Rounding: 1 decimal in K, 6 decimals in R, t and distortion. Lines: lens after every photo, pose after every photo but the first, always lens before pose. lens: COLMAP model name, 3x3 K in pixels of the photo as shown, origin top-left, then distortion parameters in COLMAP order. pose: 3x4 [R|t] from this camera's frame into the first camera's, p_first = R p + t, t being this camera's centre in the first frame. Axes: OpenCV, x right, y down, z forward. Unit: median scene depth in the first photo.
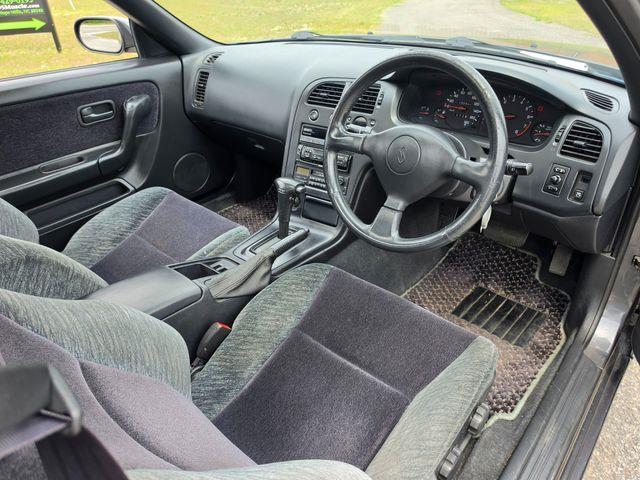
lens RADIAL K [[464.2, 0, 321.9], [0, 464.2, 236.0], [0, 0, 1]] dist [0.005451, 0.001694]
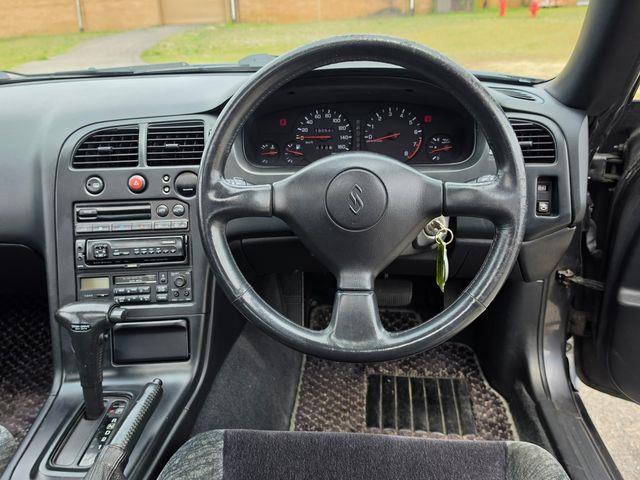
lens RADIAL K [[565.8, 0, 326.6], [0, 565.8, 220.2], [0, 0, 1]] dist [0.035779, -0.032927]
pose [[0.810118, -0.203183, 0.549932, -0.179047], [0.308267, 0.945512, -0.104778, -0.055465], [-0.498679, 0.254408, 0.828611, 0.280117]]
